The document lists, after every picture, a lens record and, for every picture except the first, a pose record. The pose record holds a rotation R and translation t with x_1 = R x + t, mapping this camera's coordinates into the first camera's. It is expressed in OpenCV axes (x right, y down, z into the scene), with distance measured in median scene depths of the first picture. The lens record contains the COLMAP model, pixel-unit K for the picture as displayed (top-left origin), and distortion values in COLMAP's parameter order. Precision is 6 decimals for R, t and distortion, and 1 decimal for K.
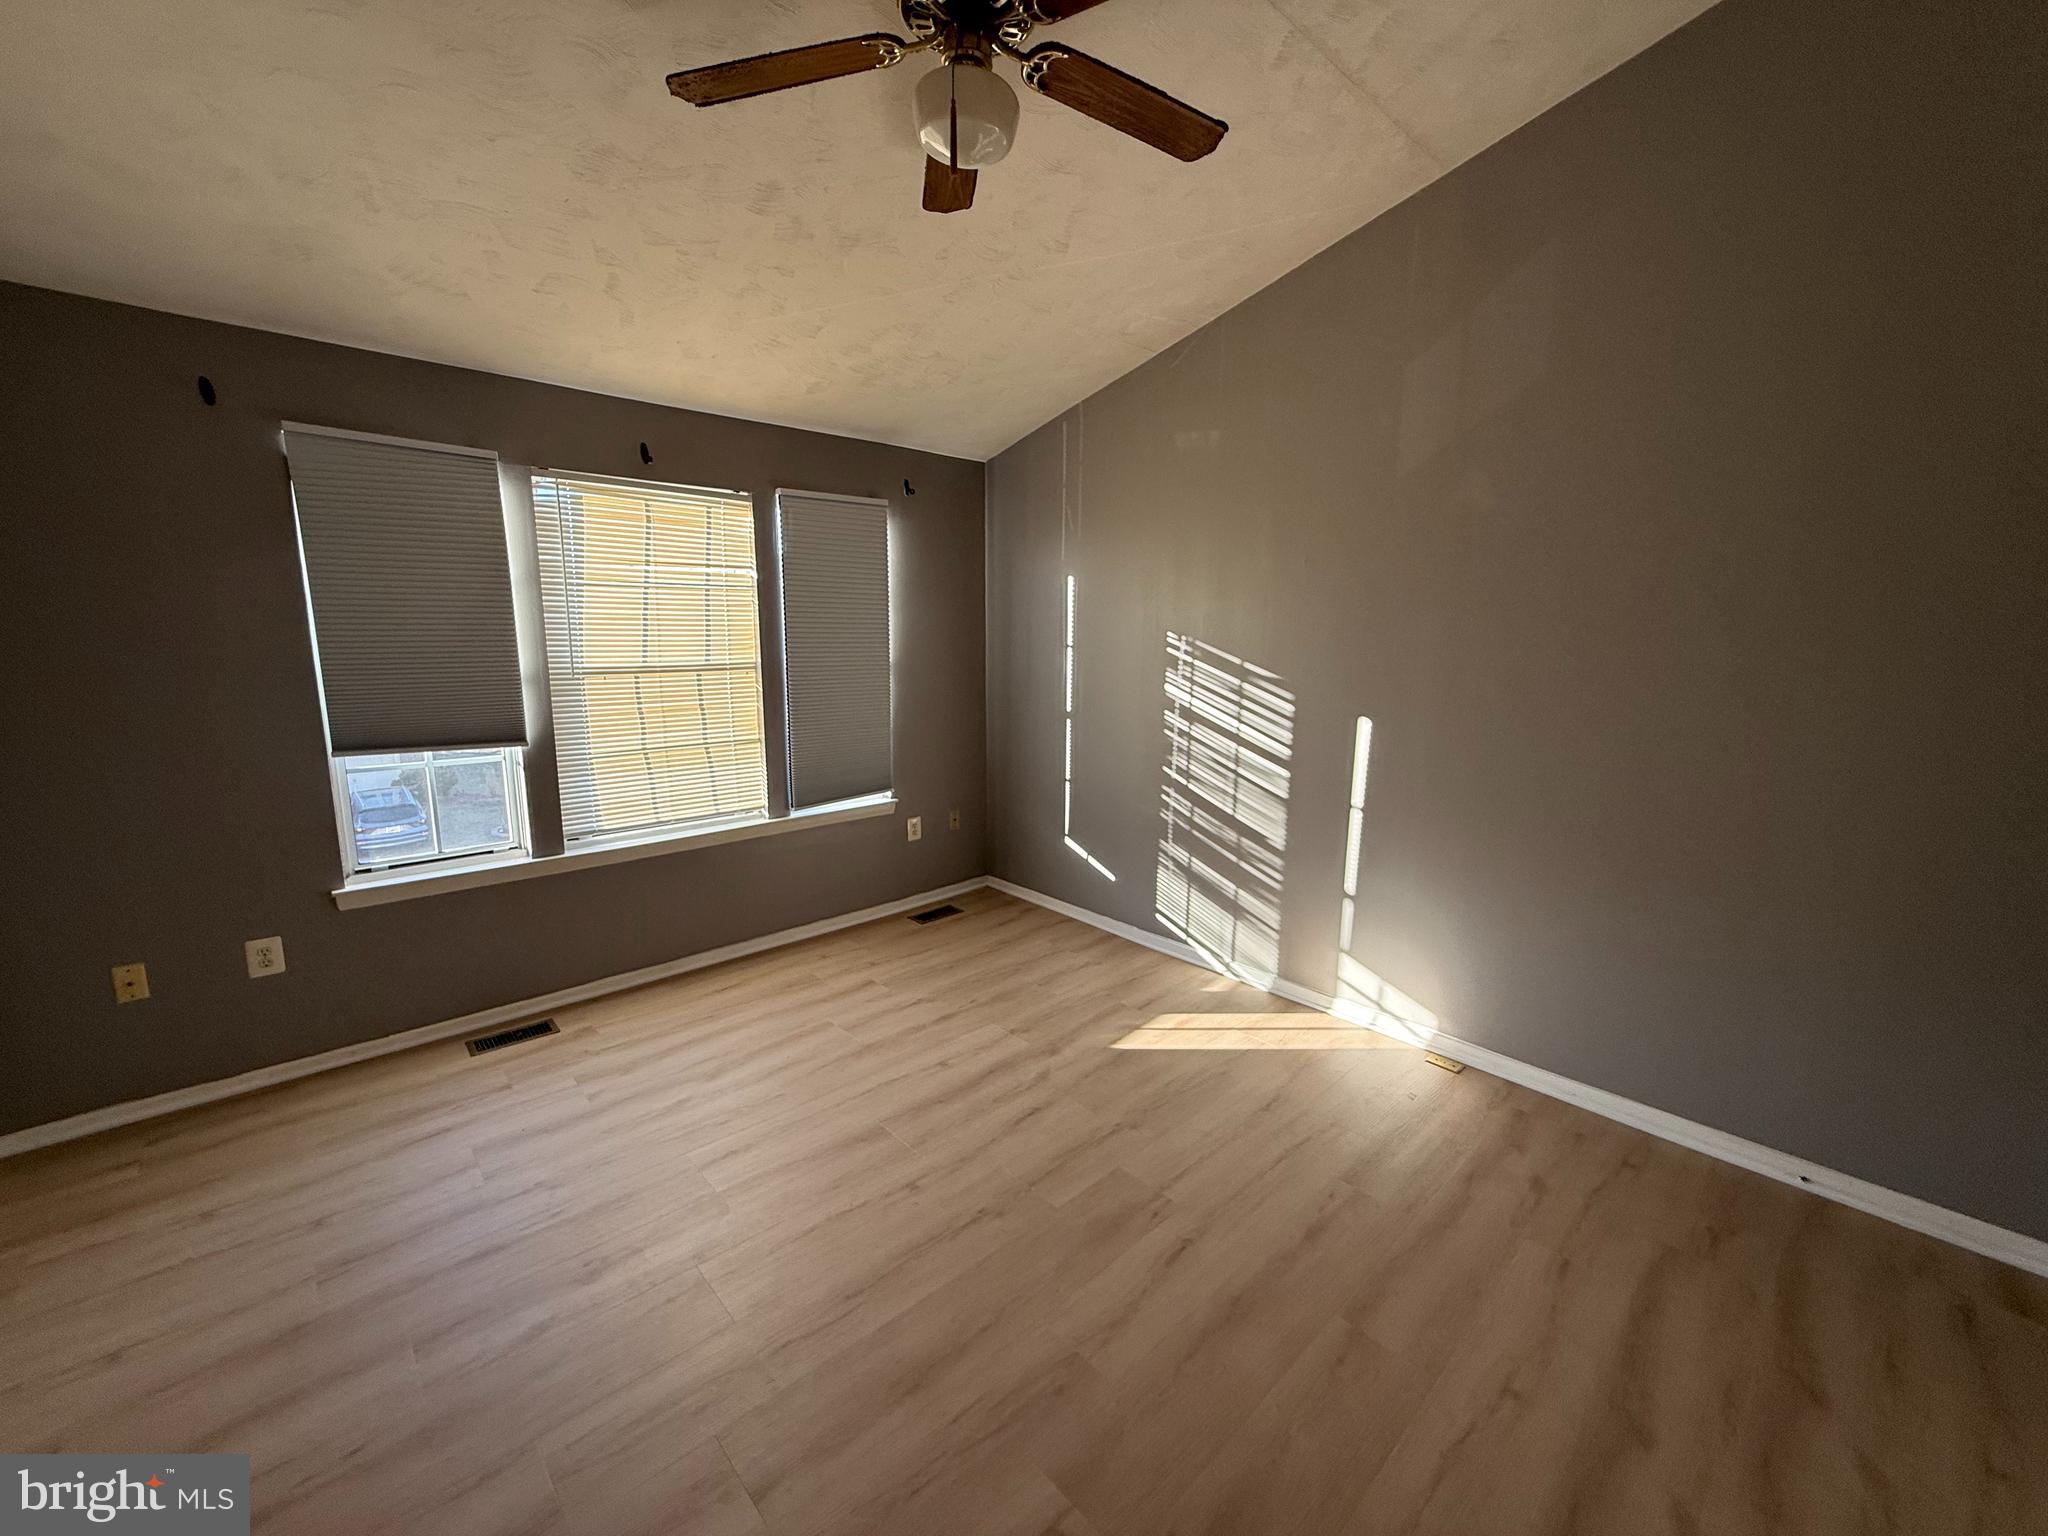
lens RADIAL K [[814.6, 0, 1020.6], [0, 814.6, 776.7], [0, 0, 1]] dist [-0.000526, 0.000261]
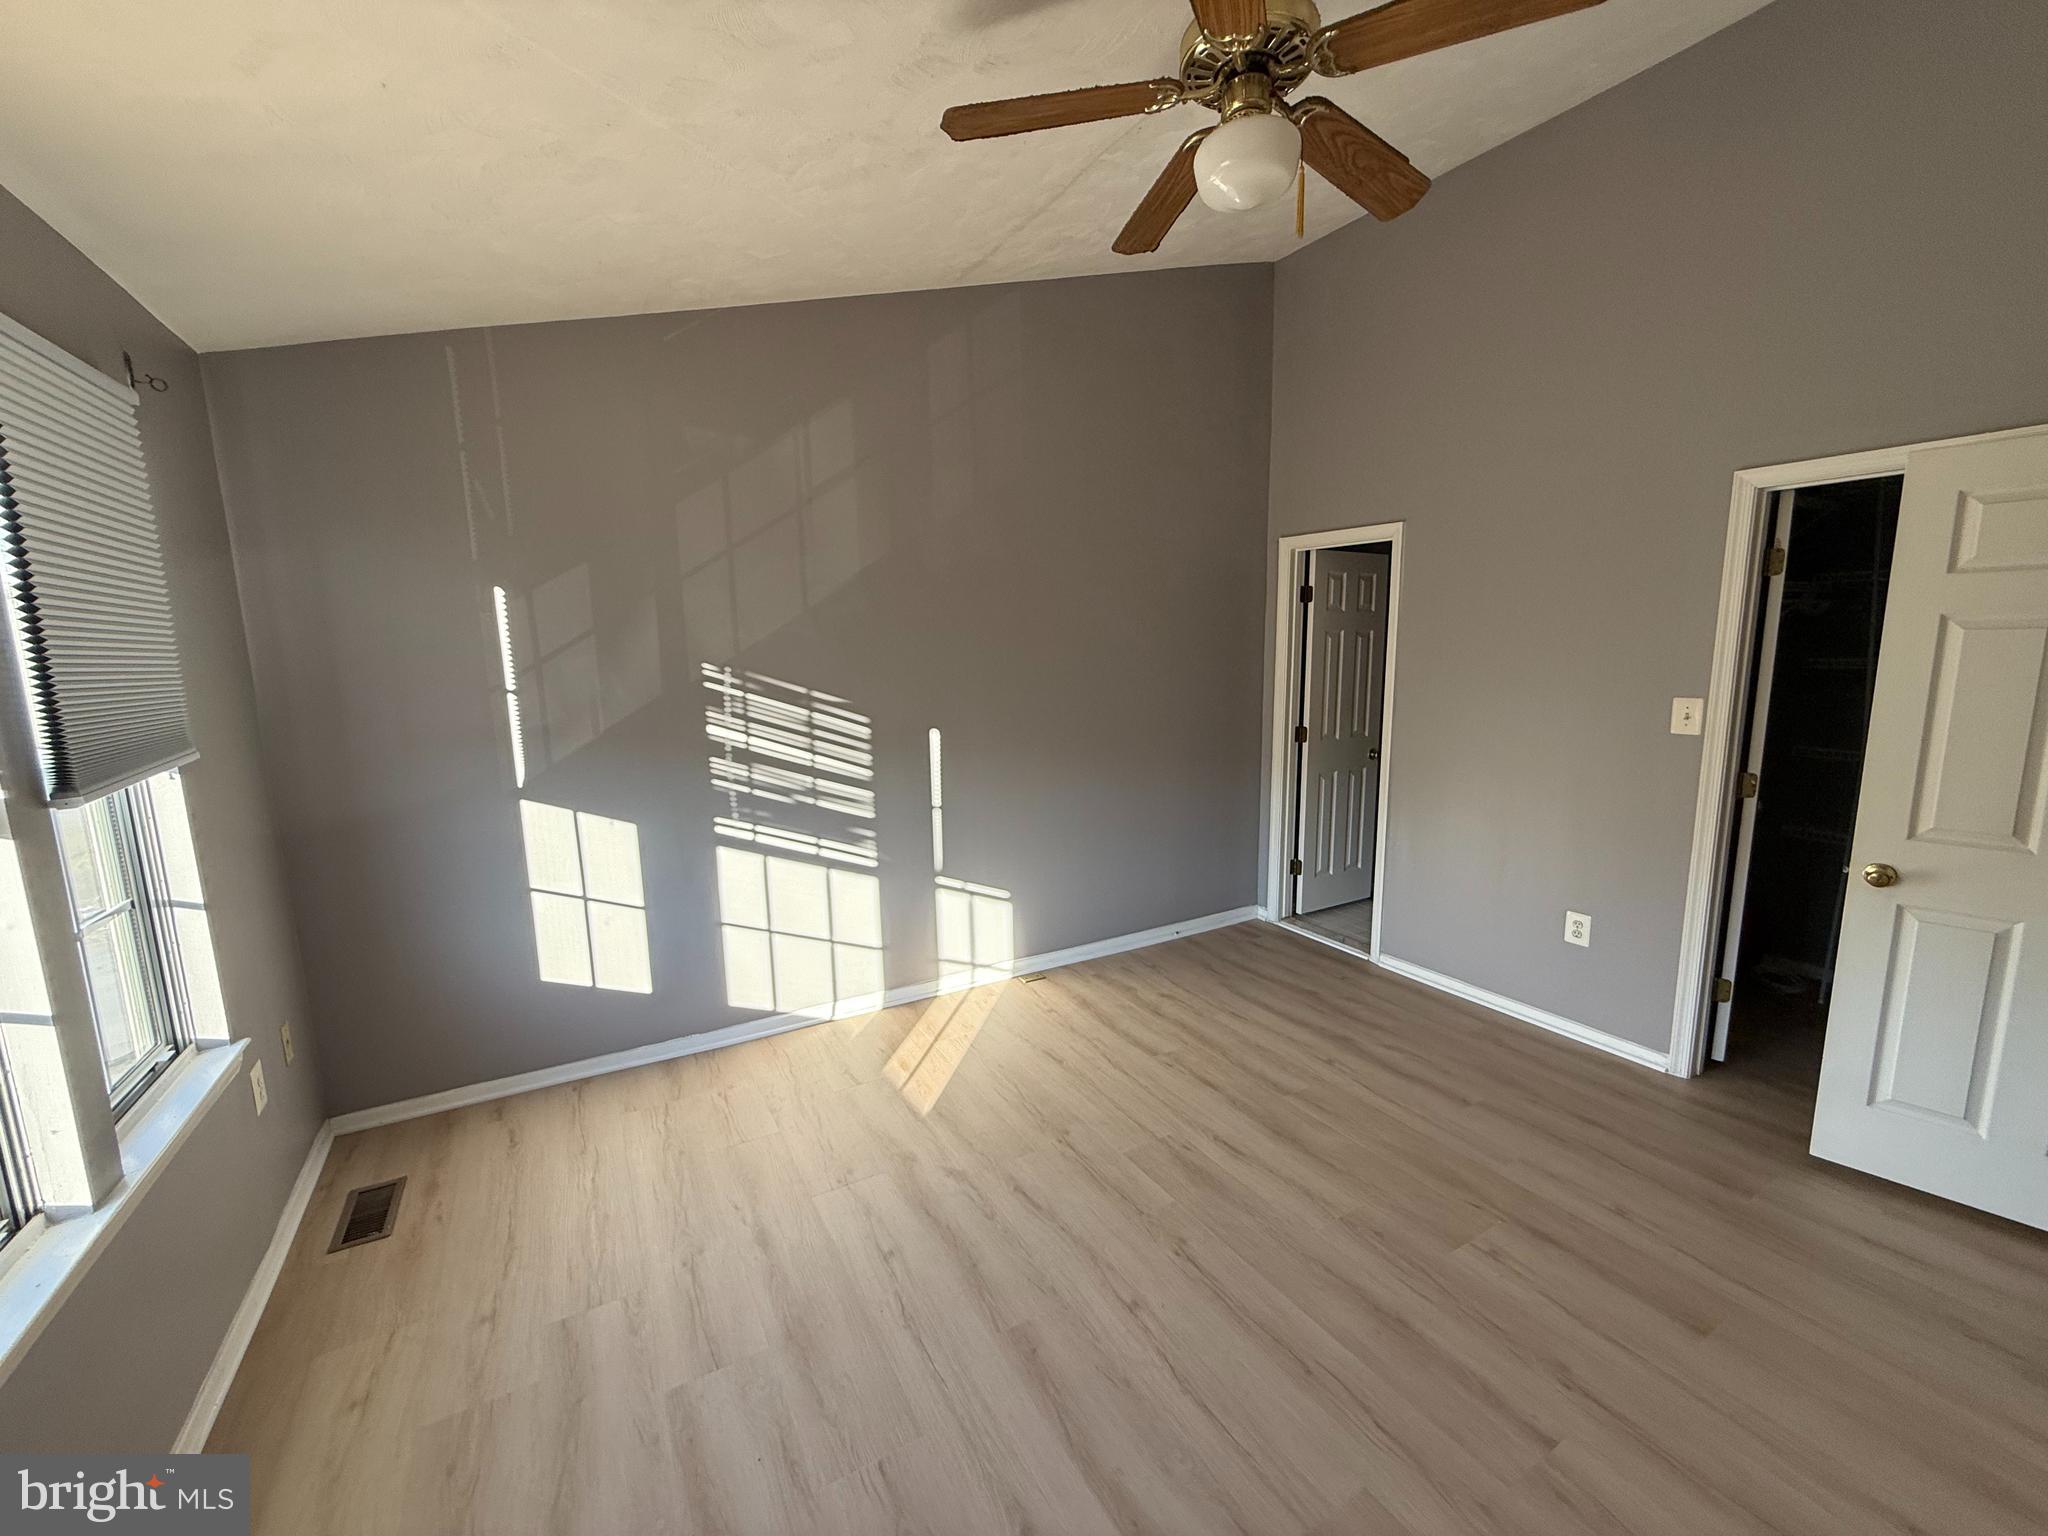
lens RADIAL K [[814.6, 0, 1021.7], [0, 814.6, 767.1], [0, 0, 1]] dist [-0.000526, 0.000261]
pose [[0.232861, -0.158836, 0.959451, -0.588955], [0.195910, 0.974008, 0.113698, -0.112547], [-0.952573, 0.161490, 0.257926, 0.527322]]
